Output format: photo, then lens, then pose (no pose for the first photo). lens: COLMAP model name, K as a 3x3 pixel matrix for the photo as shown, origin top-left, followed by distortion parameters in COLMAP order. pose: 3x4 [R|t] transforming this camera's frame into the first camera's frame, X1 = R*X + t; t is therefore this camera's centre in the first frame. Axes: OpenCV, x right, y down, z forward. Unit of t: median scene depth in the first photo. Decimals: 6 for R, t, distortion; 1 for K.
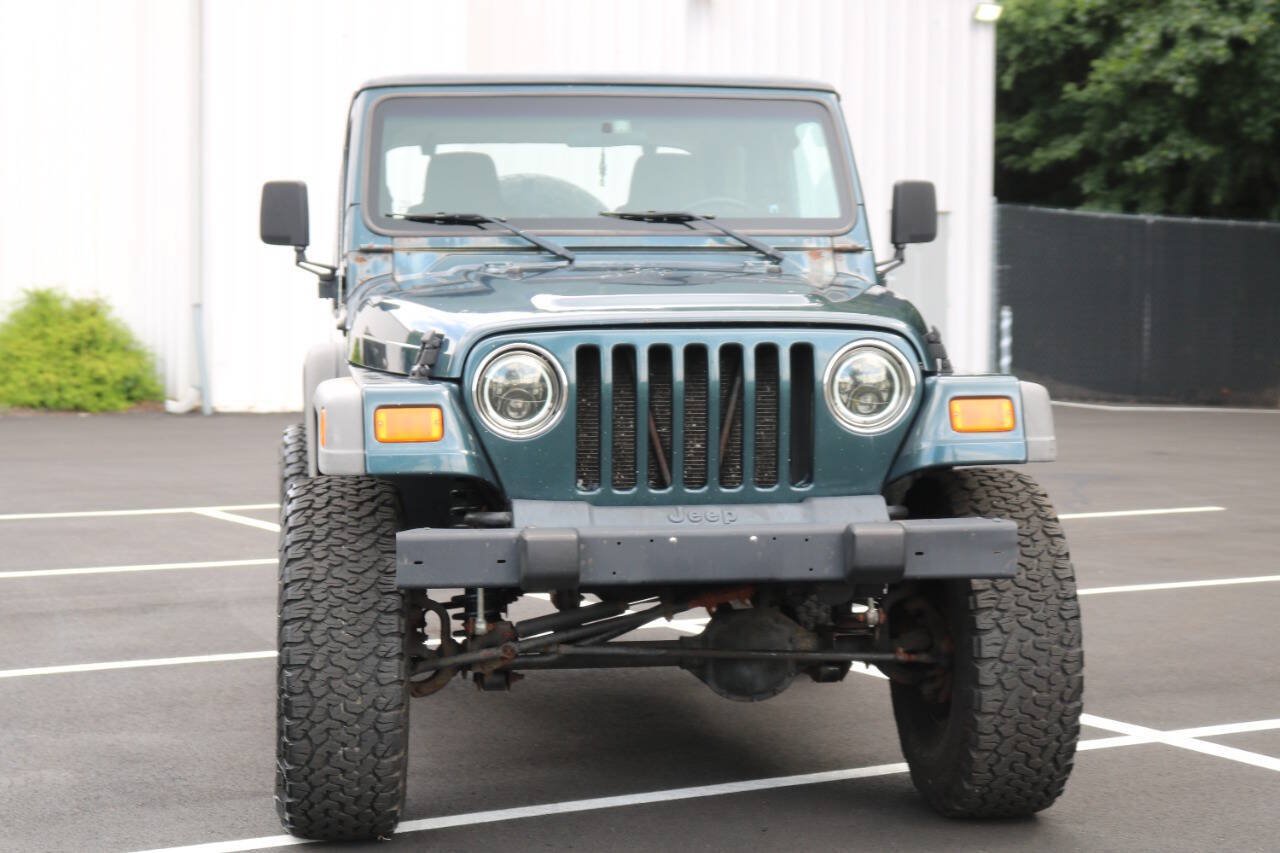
lens RADIAL K [[2403.7, 0, 641.0], [0, 2403.7, 426.5], [0, 0, 1]] dist [-0.003435, 0.000000]
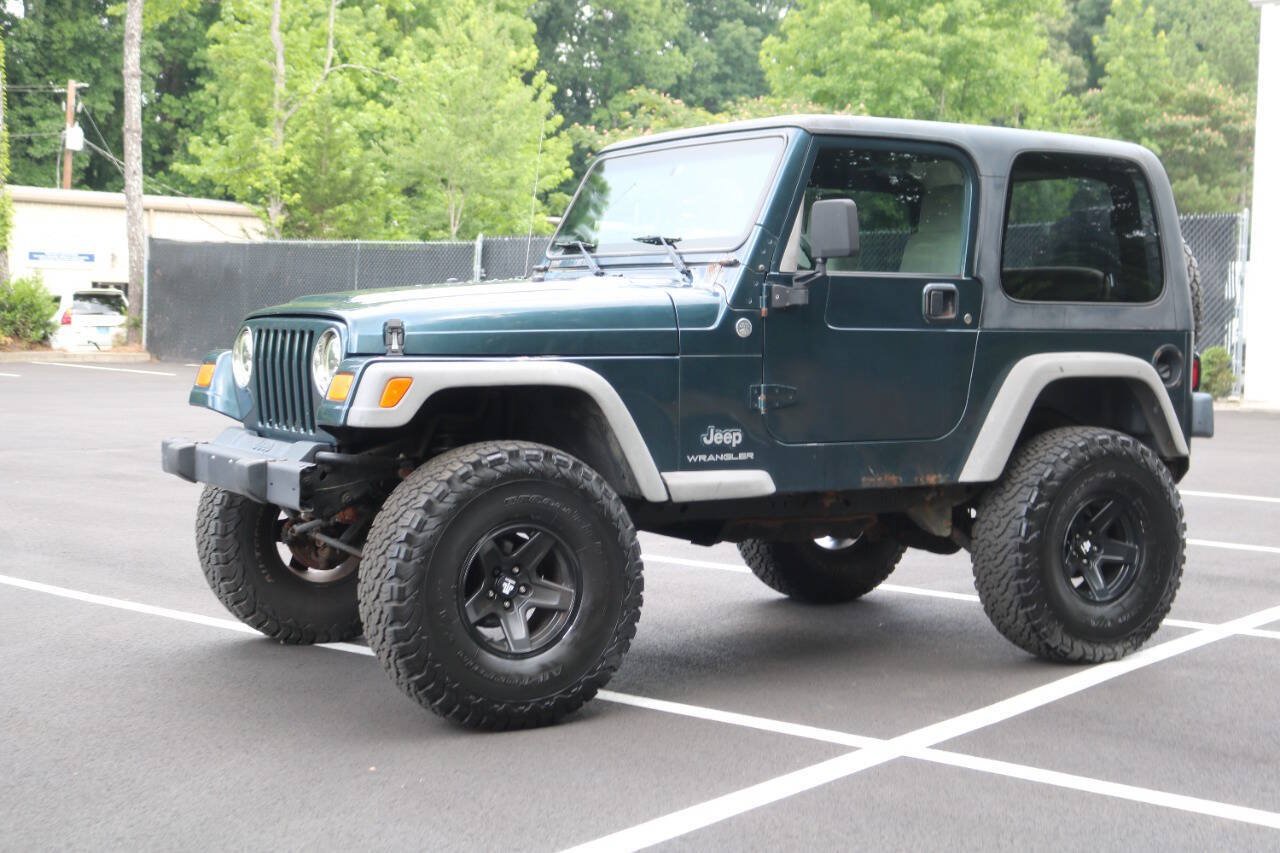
lens RADIAL K [[1863.0, 0, 643.1], [0, 1863.0, 425.4], [0, 0, 1]] dist [-0.046008, 0.000000]
pose [[0.377504, 0.062601, -0.923890, 1.105430], [-0.071037, 0.996730, 0.038511, -0.033227], [0.923279, 0.051092, 0.380716, 0.757482]]
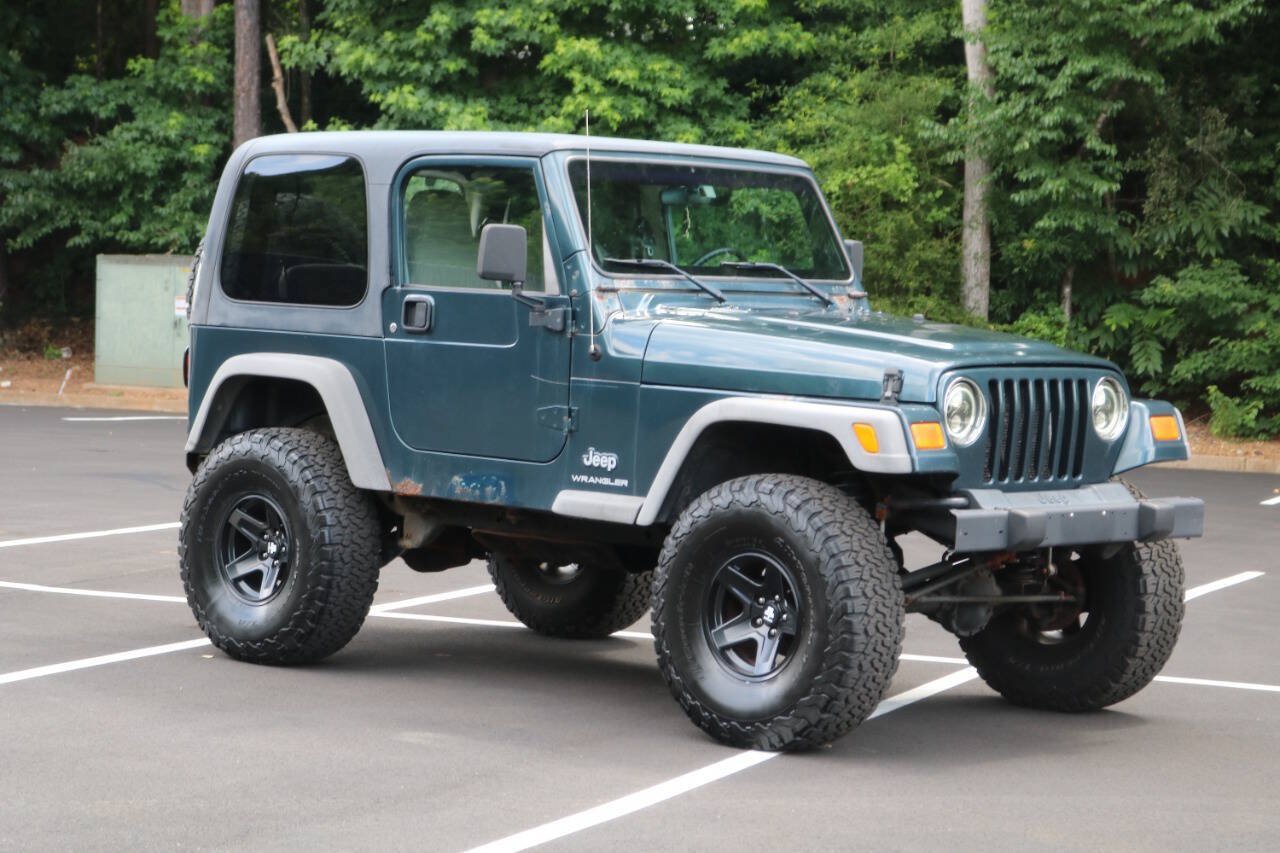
lens RADIAL K [[3093.6, 0, 627.3], [0, 3093.6, 427.6], [0, 0, 1]] dist [0.043971, 0.000000]
pose [[0.781027, -0.002011, 0.624495, -1.276205], [-0.001414, 0.999987, 0.004989, -0.013433], [-0.624496, -0.004780, 0.781013, -0.270682]]
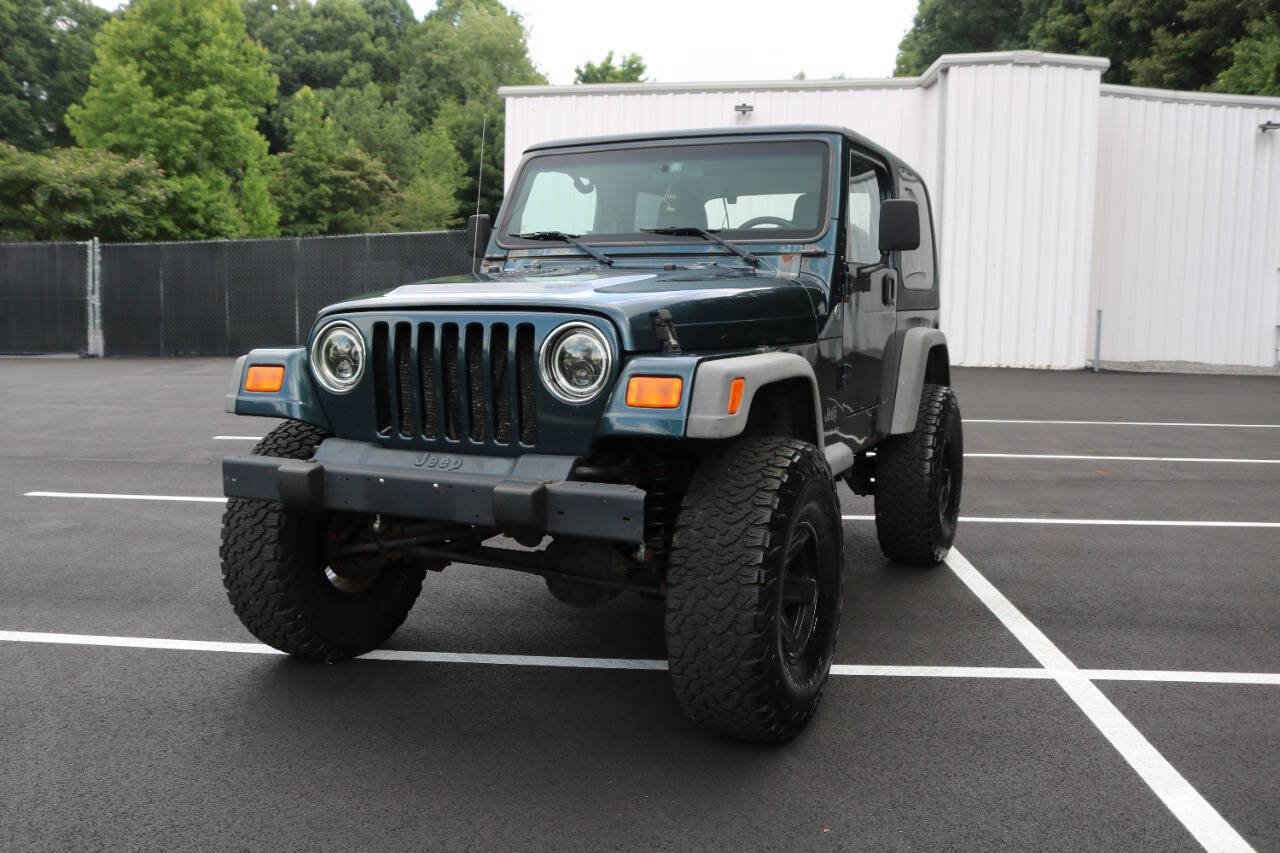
lens RADIAL K [[1115.1, 0, 639.2], [0, 1115.1, 431.2], [0, 0, 1]] dist [-0.147467, 0.123027]
pose [[0.831706, 0.070879, -0.550674, 0.409786], [-0.038914, 0.996821, 0.069530, -0.021607], [0.553851, -0.036400, 0.831820, 0.563154]]
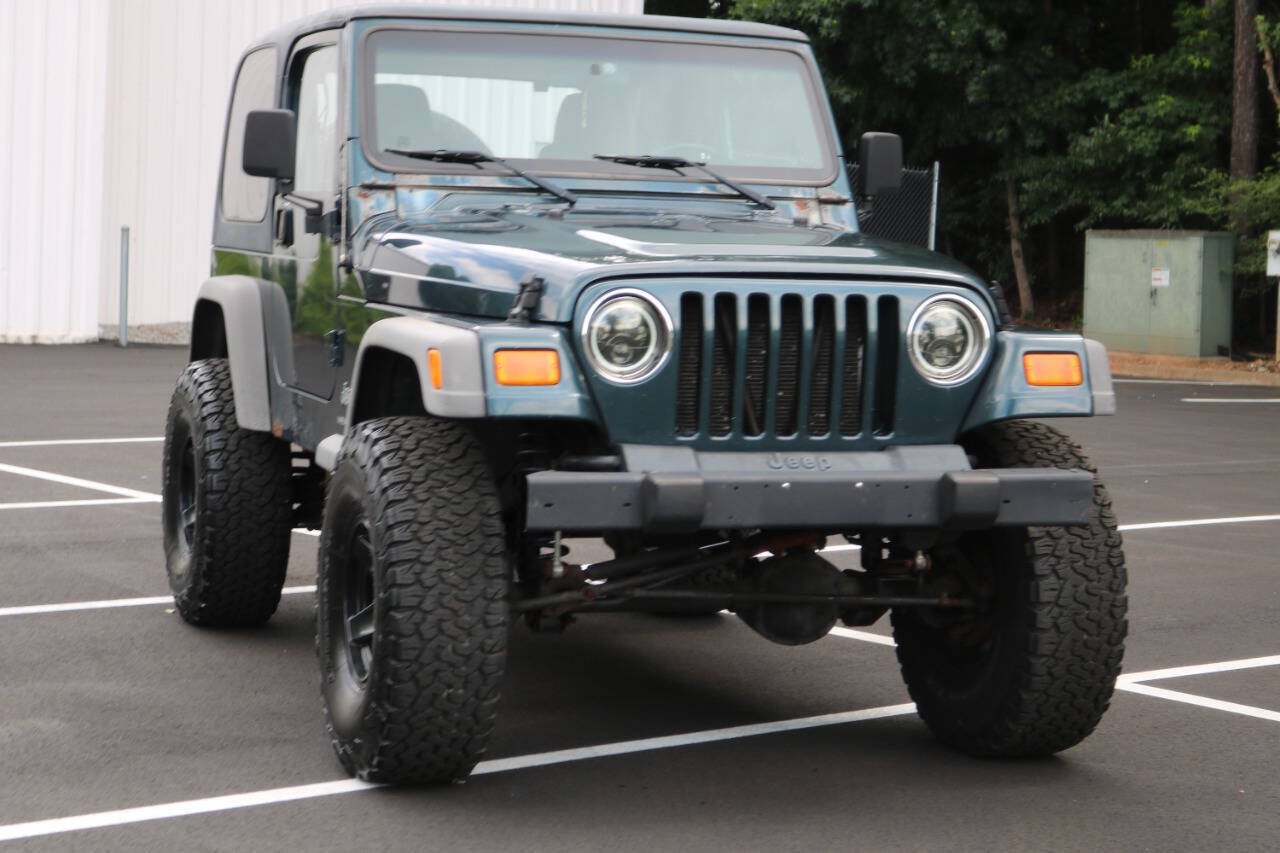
lens RADIAL K [[2580.2, 0, 631.4], [0, 2580.2, 421.4], [0, 0, 1]] dist [0.008930, 0.000000]
pose [[0.981930, 0.016376, 0.188536, -0.242957], [-0.020271, 0.999619, 0.018753, 0.000595], [-0.188157, -0.022236, 0.981887, -0.061445]]
